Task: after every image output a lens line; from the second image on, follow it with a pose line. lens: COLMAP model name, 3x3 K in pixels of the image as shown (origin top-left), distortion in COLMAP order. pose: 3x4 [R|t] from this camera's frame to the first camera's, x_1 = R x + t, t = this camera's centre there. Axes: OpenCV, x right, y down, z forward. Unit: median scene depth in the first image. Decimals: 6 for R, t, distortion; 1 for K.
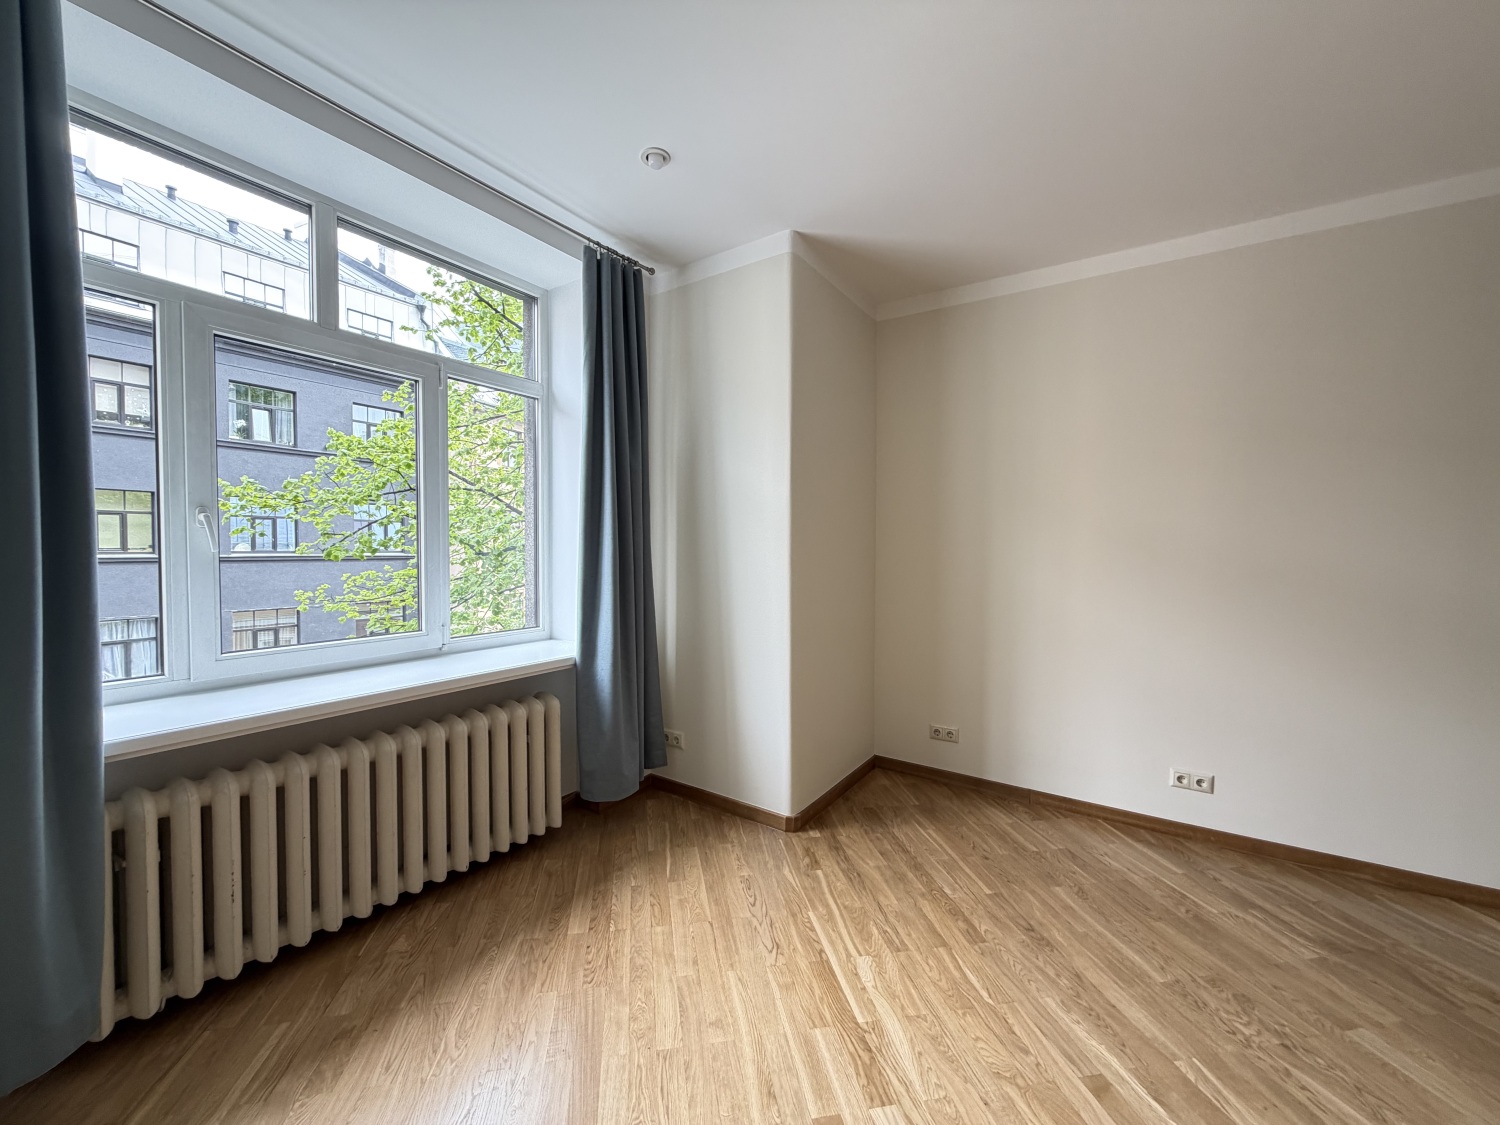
lens RADIAL K [[599.0, 0, 750.0], [0, 599.0, 562.5], [0, 0, 1]] dist [0.000008, 0.000159]
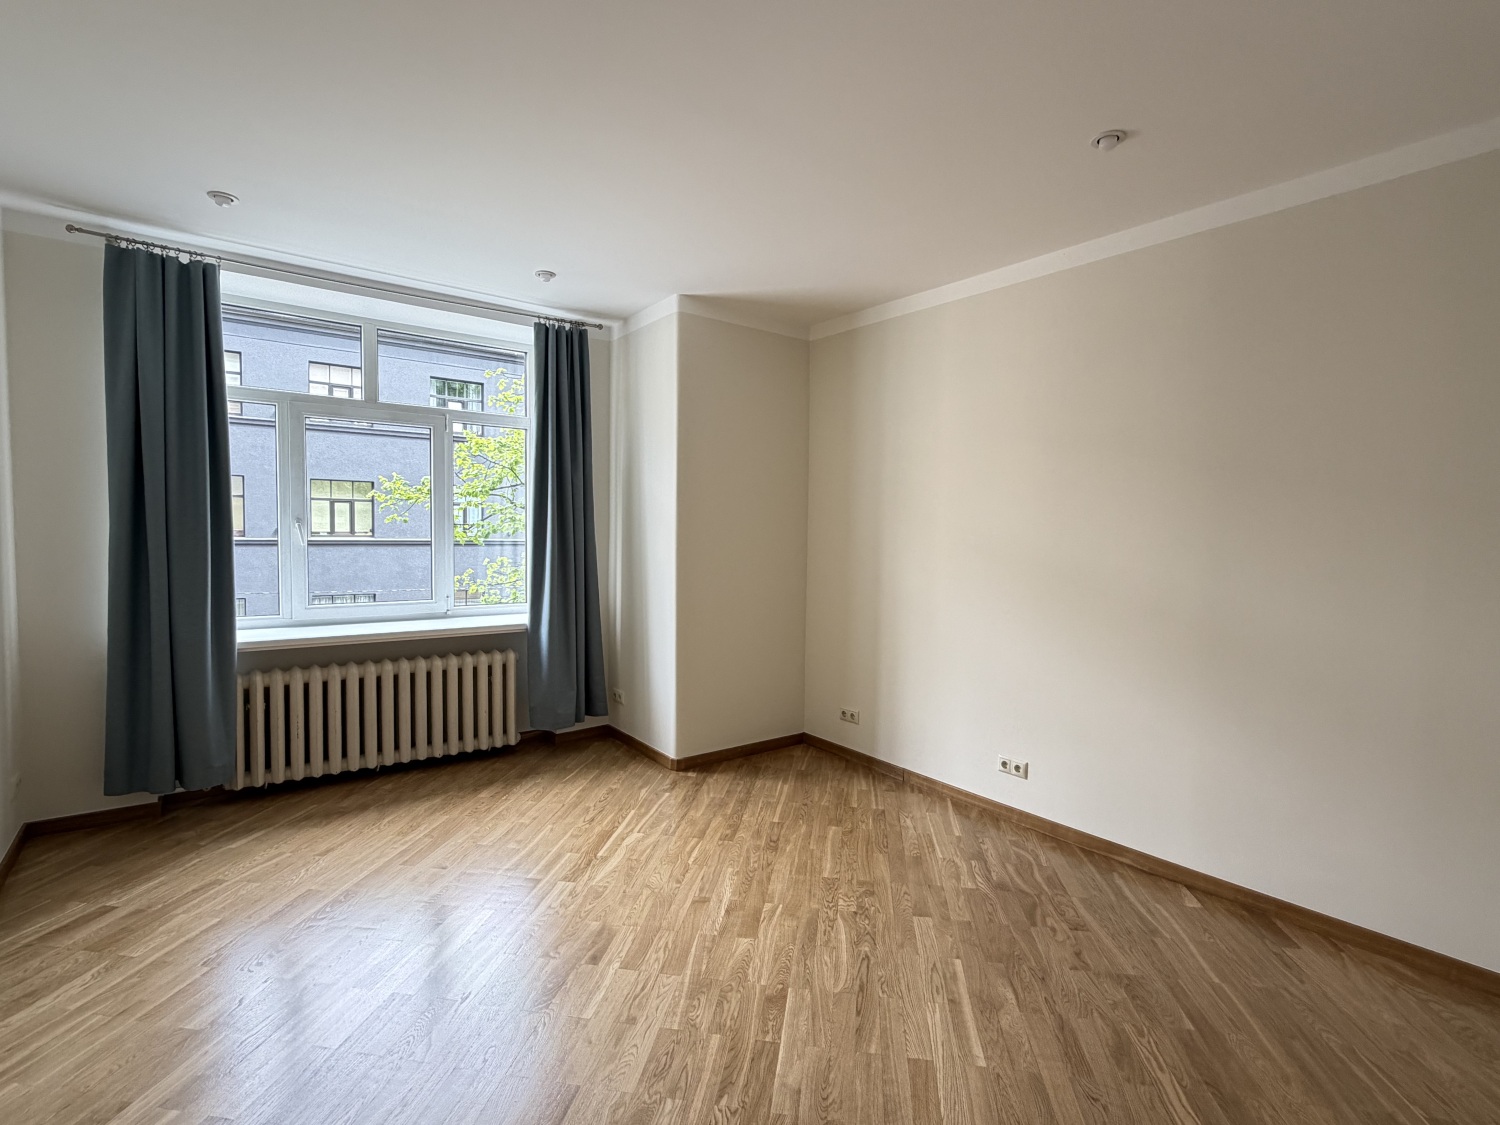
lens RADIAL K [[760.9, 0, 782.0], [0, 760.9, 568.1], [0, 0, 1]] dist [0.002719, 0.001044]
pose [[0.947044, 0.025769, -0.320067, 0.850410], [-0.019173, 0.999534, 0.023741, -0.023418], [0.320530, -0.016347, 0.947097, -0.481807]]
